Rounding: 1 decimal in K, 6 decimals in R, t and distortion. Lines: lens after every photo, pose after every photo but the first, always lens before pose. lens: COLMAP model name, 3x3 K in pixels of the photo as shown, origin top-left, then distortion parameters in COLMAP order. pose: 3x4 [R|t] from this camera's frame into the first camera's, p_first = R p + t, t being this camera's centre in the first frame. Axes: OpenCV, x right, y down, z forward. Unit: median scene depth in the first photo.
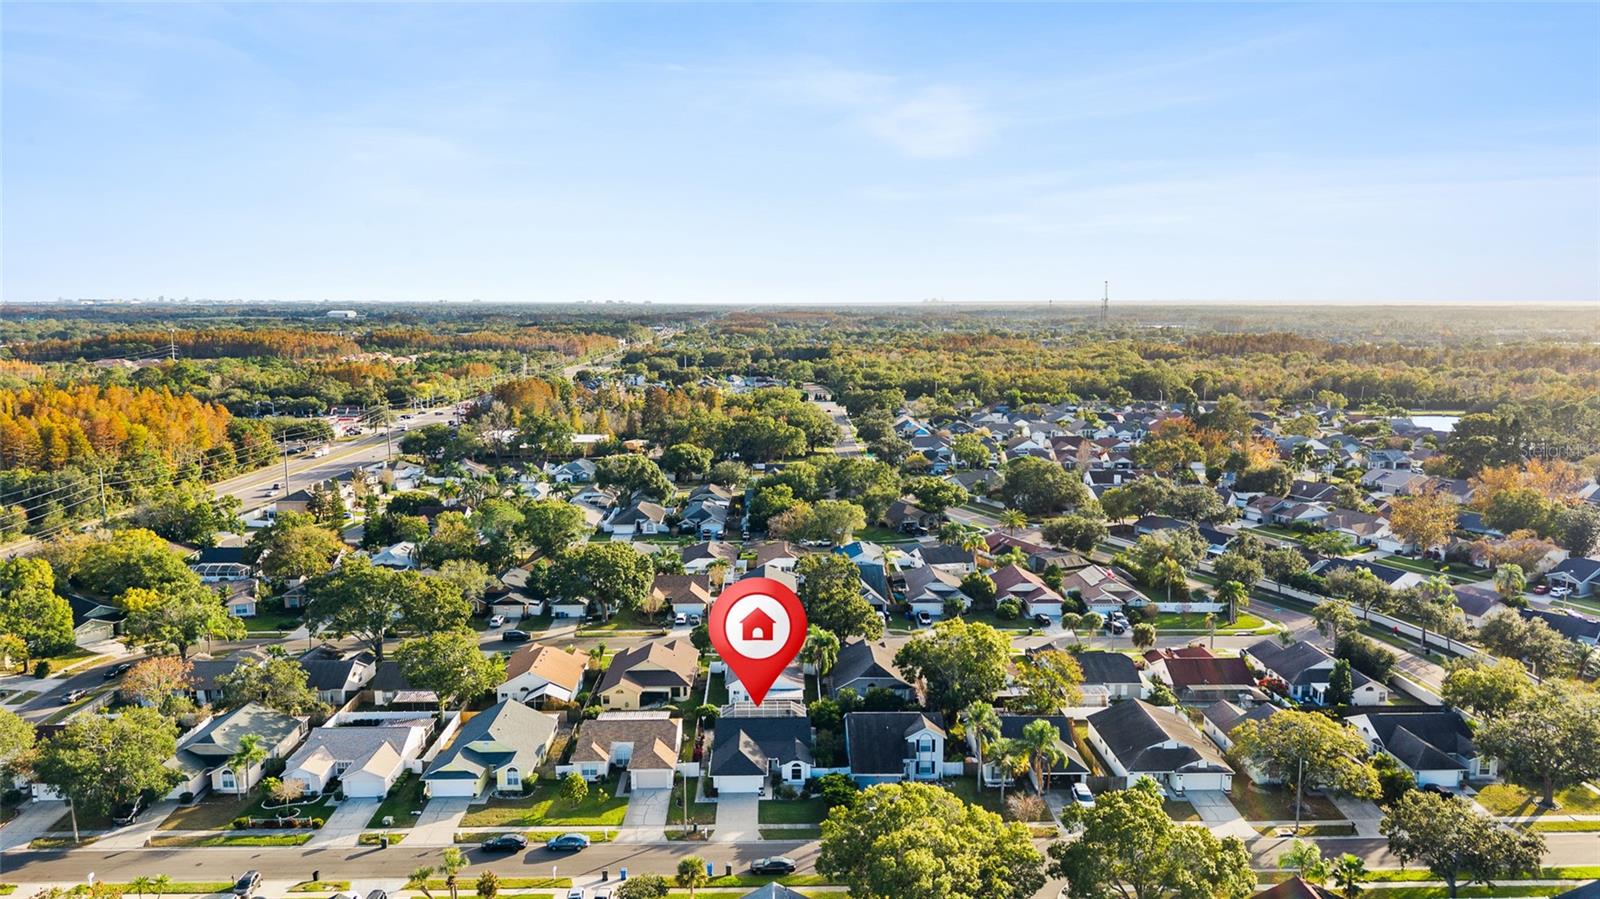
lens RADIAL K [[1044.9, 0, 800.0], [0, 1044.9, 449.5], [0, 0, 1]] dist [0.002675, 0.000349]
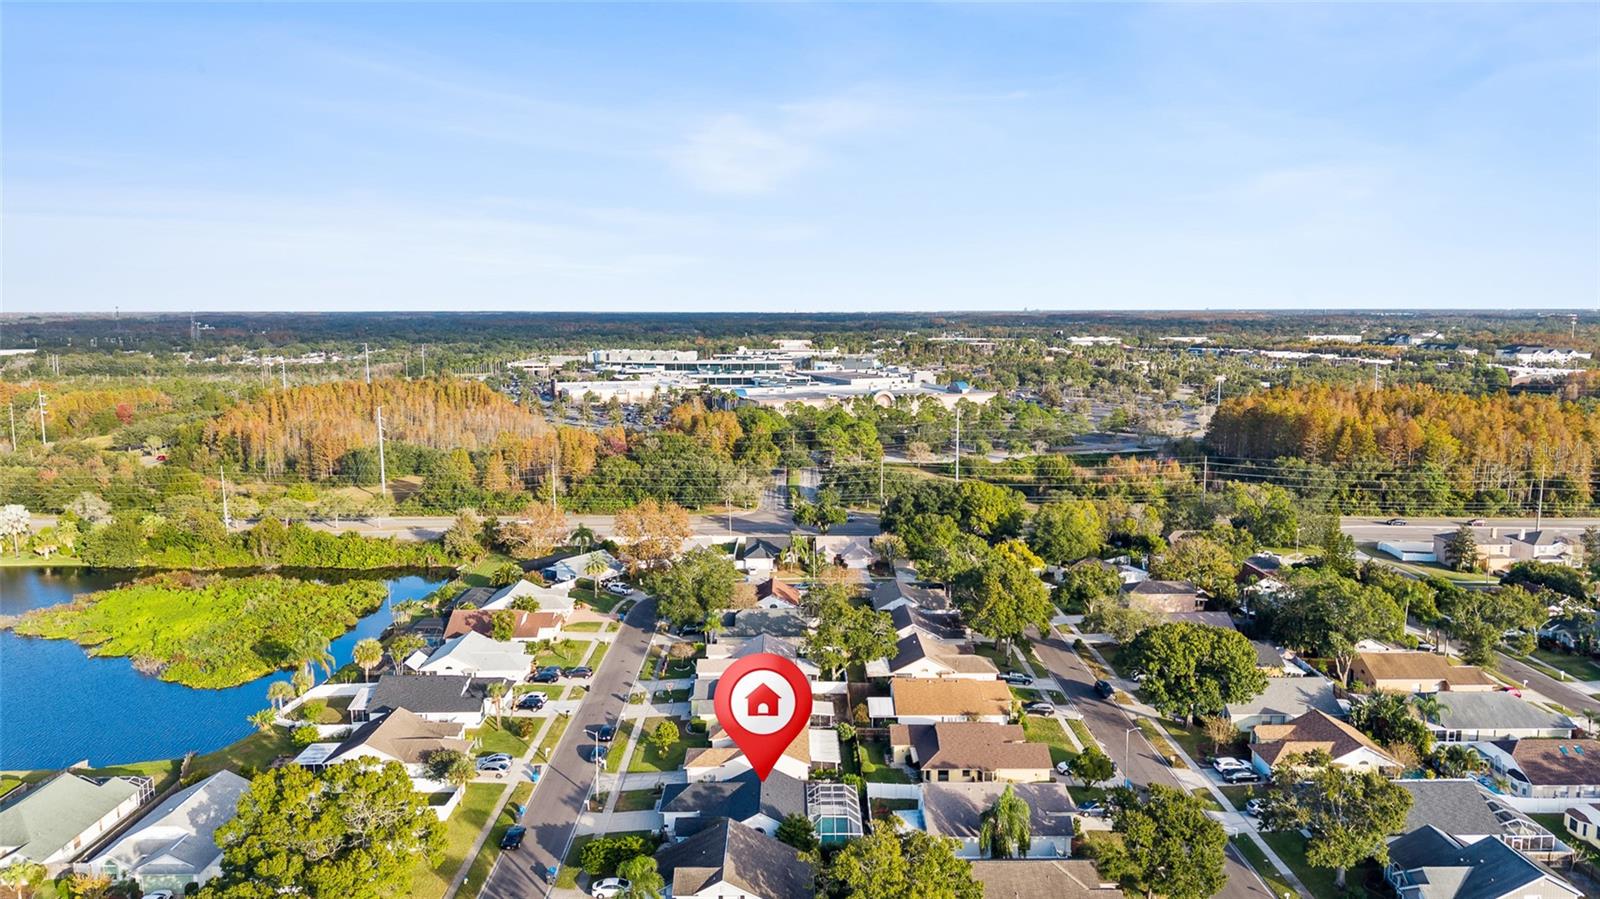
lens RADIAL K [[1044.9, 0, 800.0], [0, 1044.9, 449.5], [0, 0, 1]] dist [0.002675, 0.000349]
pose [[-0.035806, 0.135423, -0.990141, 0.864569], [-0.122810, 0.982670, 0.138843, -0.163554], [0.991784, 0.126571, -0.018554, 1.109291]]
